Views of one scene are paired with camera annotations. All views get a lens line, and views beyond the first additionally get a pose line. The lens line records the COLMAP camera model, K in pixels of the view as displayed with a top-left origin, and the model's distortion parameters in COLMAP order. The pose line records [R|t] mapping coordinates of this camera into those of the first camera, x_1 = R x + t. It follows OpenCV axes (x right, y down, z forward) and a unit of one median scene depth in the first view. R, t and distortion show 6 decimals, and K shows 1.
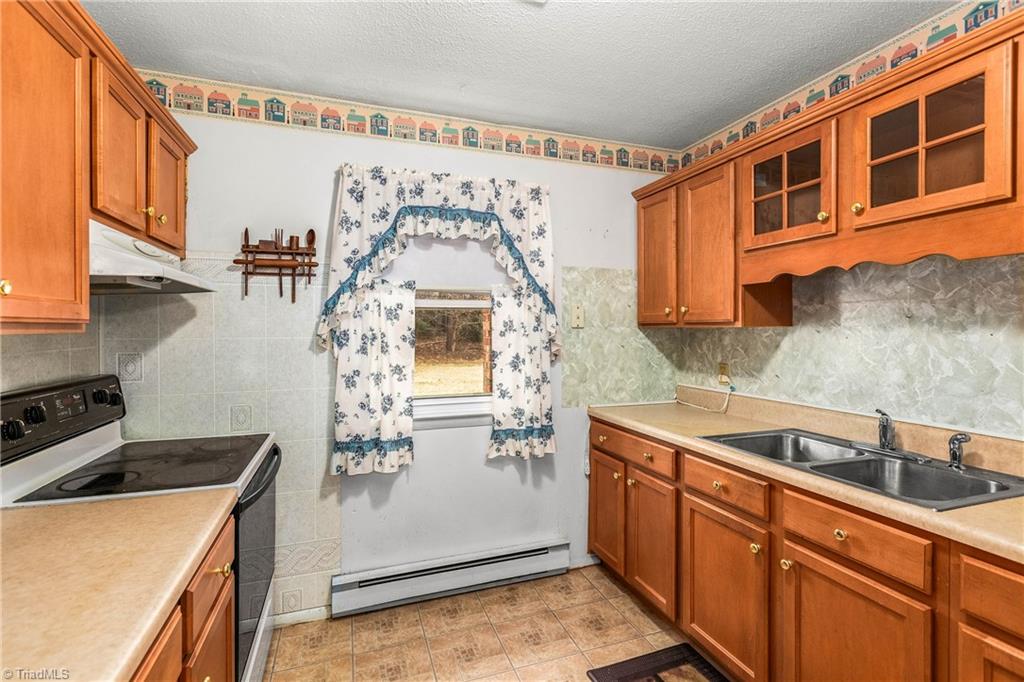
lens RADIAL K [[472.8, 0, 510.1], [0, 472.8, 330.8], [0, 0, 1]] dist [0.003482, -0.002117]
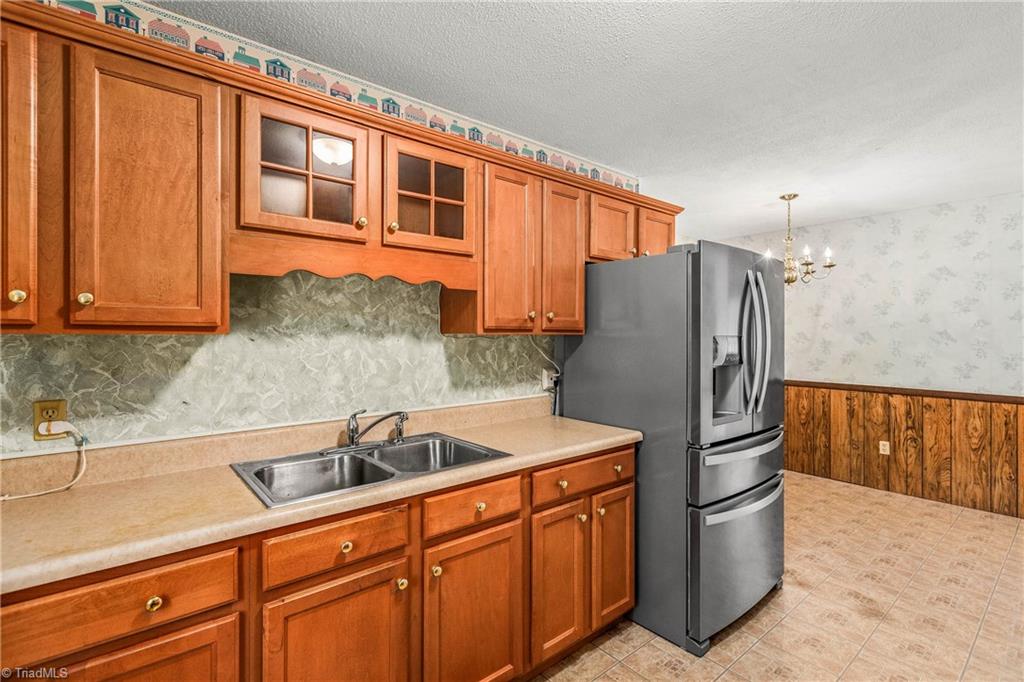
lens RADIAL K [[472.8, 0, 509.4], [0, 472.8, 332.2], [0, 0, 1]] dist [0.003482, -0.002117]
pose [[-0.342864, 0.005057, 0.939372, -0.278044], [0.002813, 0.999987, -0.004356, -0.006443], [-0.939381, 0.001149, -0.342873, 0.796709]]
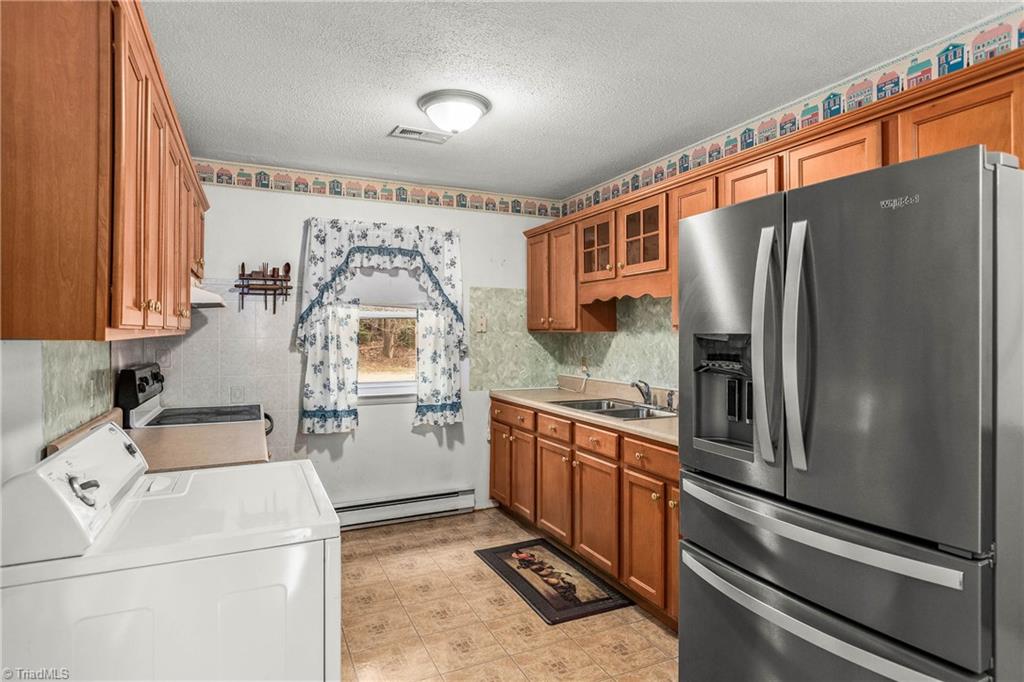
lens RADIAL K [[562.5, 0, 515.8], [0, 562.5, 335.2], [0, 0, 1]] dist [-0.001428, 0.001499]
pose [[0.995133, 0.002829, 0.098504, 0.097499], [-0.002853, 0.999996, 0.000096, 0.002607], [-0.098504, -0.000376, 0.995137, -0.743670]]
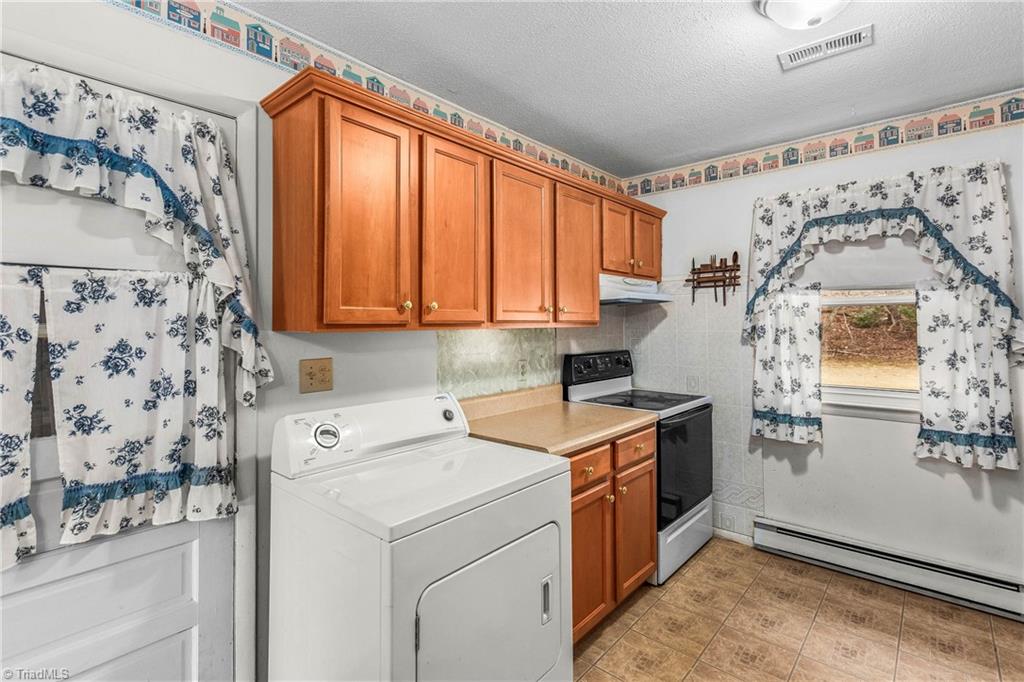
lens RADIAL K [[472.8, 0, 510.2], [0, 472.8, 318.1], [0, 0, 1]] dist [0.003482, -0.002117]
pose [[0.485529, -0.014186, -0.874105, 0.446644], [-0.000992, 0.999859, -0.016777, 0.001249], [0.874220, 0.009013, 0.485446, -0.227357]]
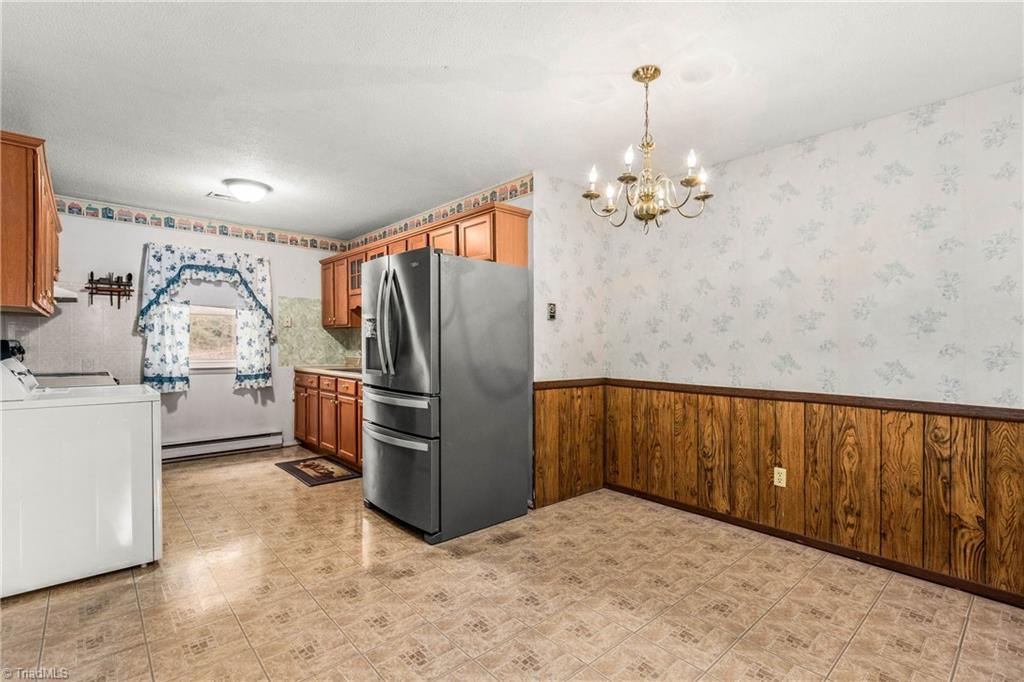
lens RADIAL K [[472.8, 0, 522.0], [0, 472.8, 357.1], [0, 0, 1]] dist [0.003482, -0.002117]
pose [[0.918932, 0.001763, 0.394412, 0.319871], [-0.010691, 0.999734, 0.020440, 0.085053], [-0.394271, -0.022999, 0.918707, -1.509866]]
